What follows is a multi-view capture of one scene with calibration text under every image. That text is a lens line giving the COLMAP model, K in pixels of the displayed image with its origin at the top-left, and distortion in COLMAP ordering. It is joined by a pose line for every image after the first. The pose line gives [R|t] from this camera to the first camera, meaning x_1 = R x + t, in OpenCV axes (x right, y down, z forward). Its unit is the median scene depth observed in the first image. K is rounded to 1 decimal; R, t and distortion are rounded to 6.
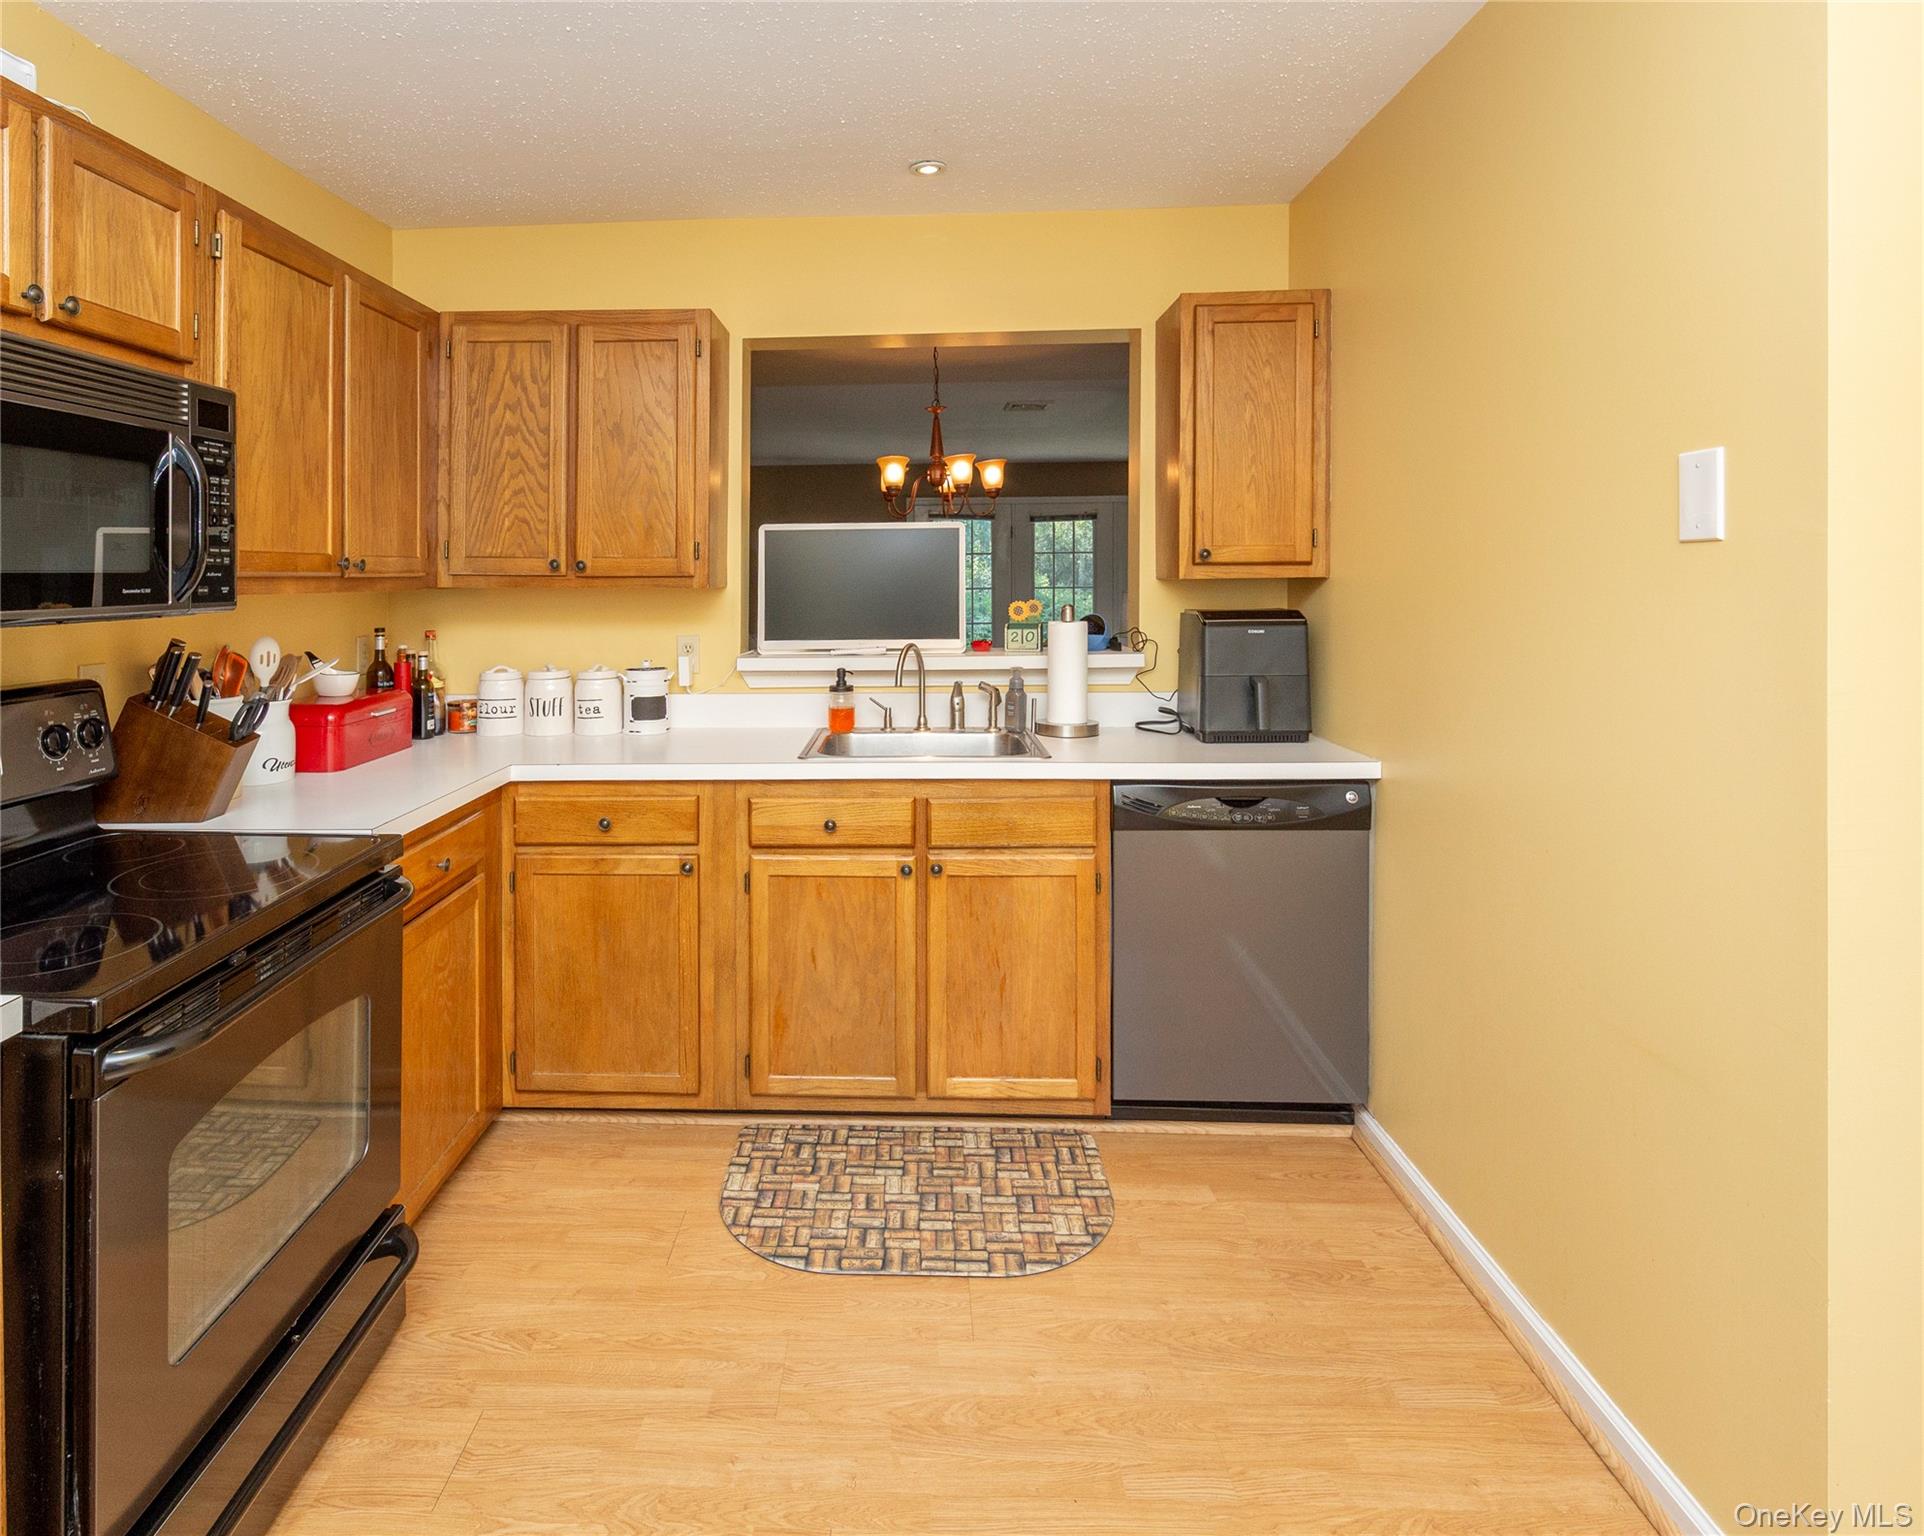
lens RADIAL K [[1084.5, 0, 961.9], [0, 1084.5, 577.2], [0, 0, 1]] dist [-0.000257, -0.000487]
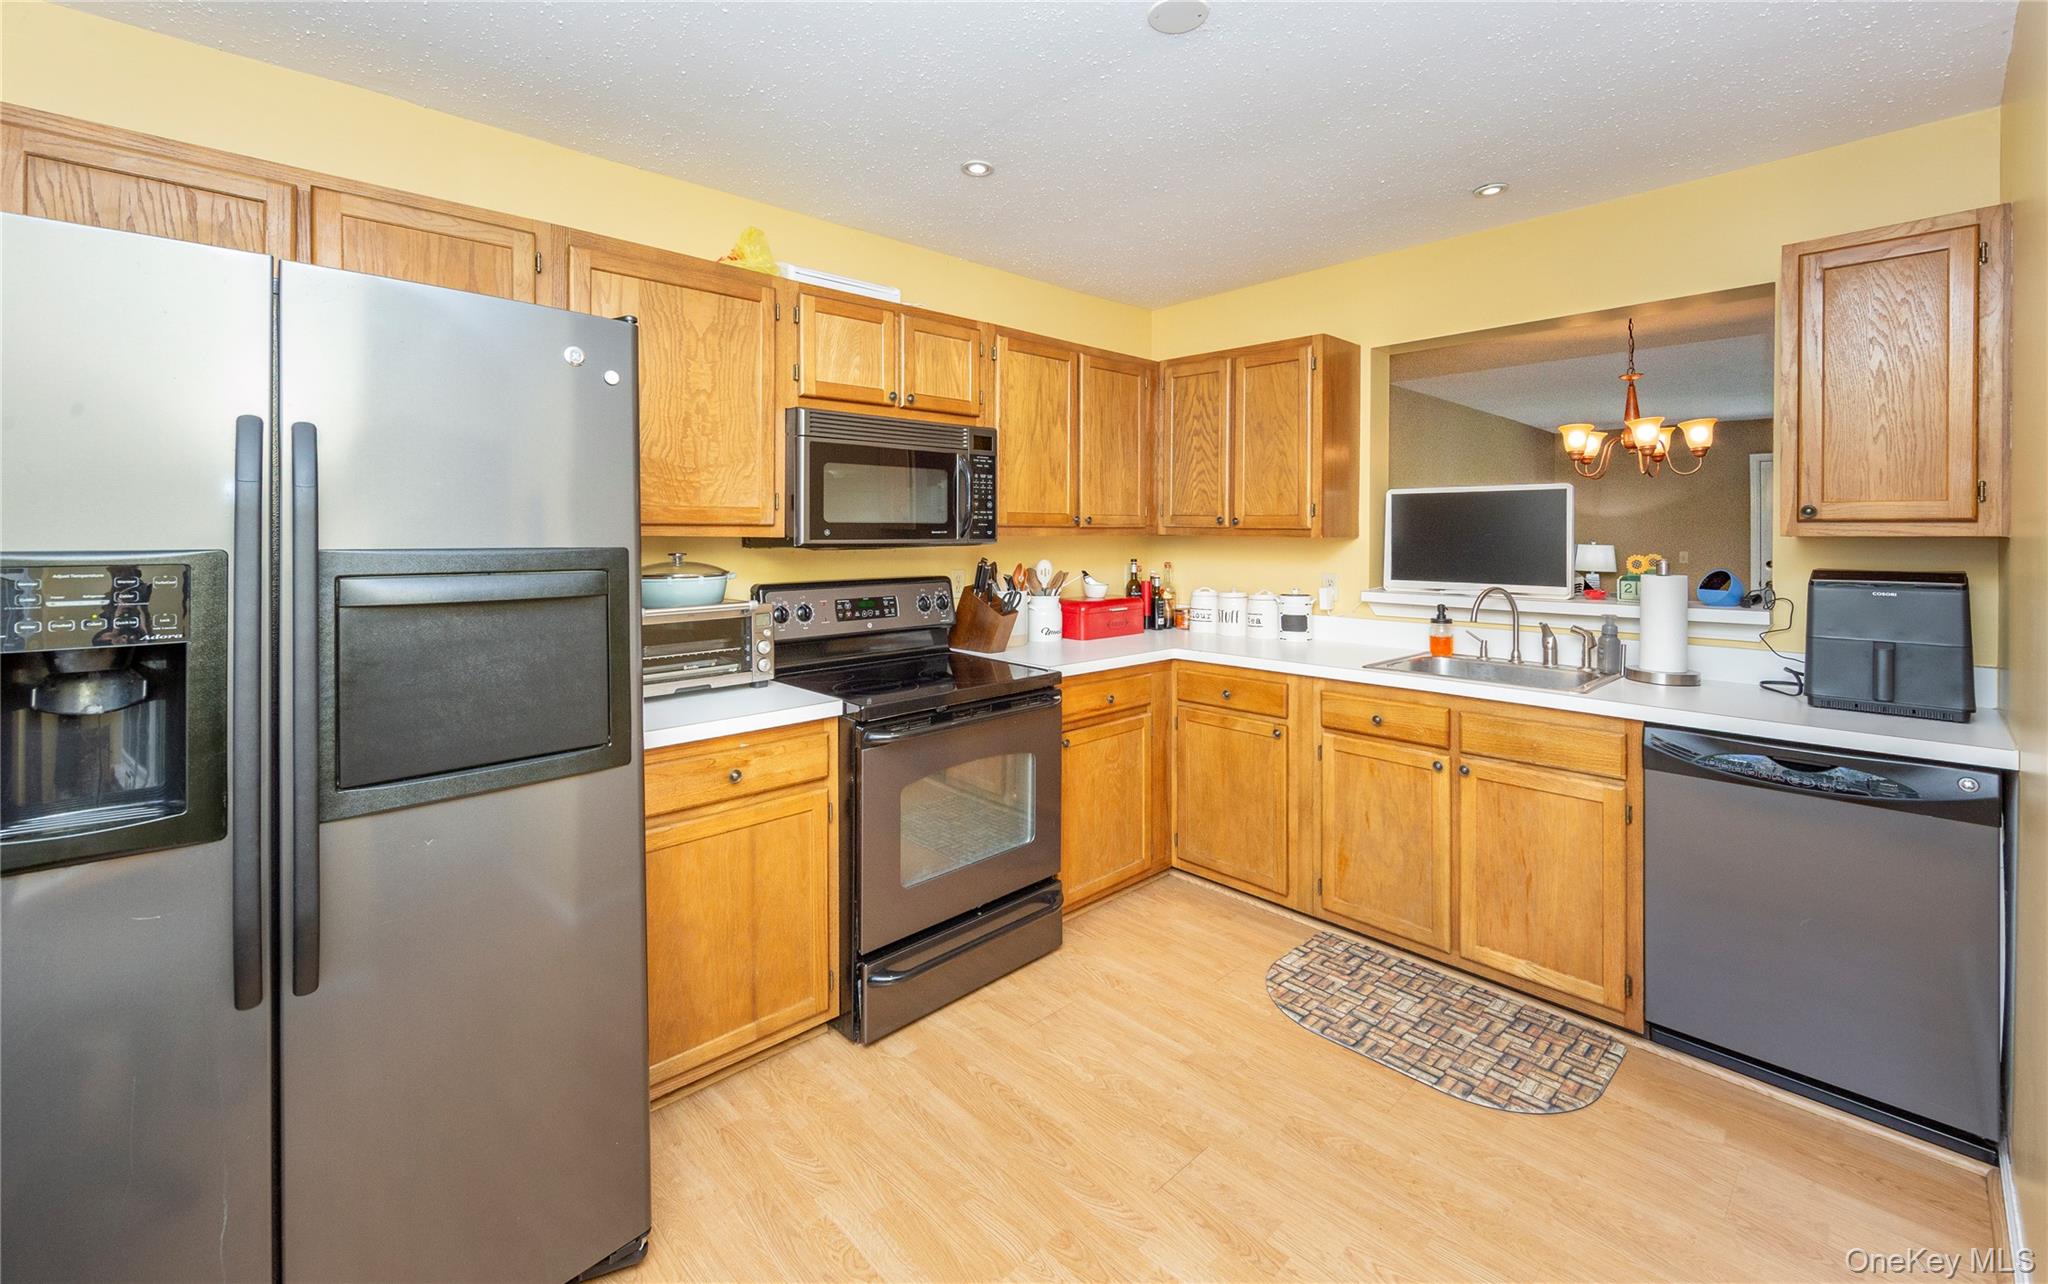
lens RADIAL K [[828.3, 0, 1026.1], [0, 828.3, 530.2], [0, 0, 1]] dist [-0.000608, -0.000229]
pose [[0.726385, 0.010223, -0.687212, 0.250935], [-0.010813, 0.999936, 0.003446, 0.001168], [0.687203, 0.004927, 0.726449, -0.017777]]
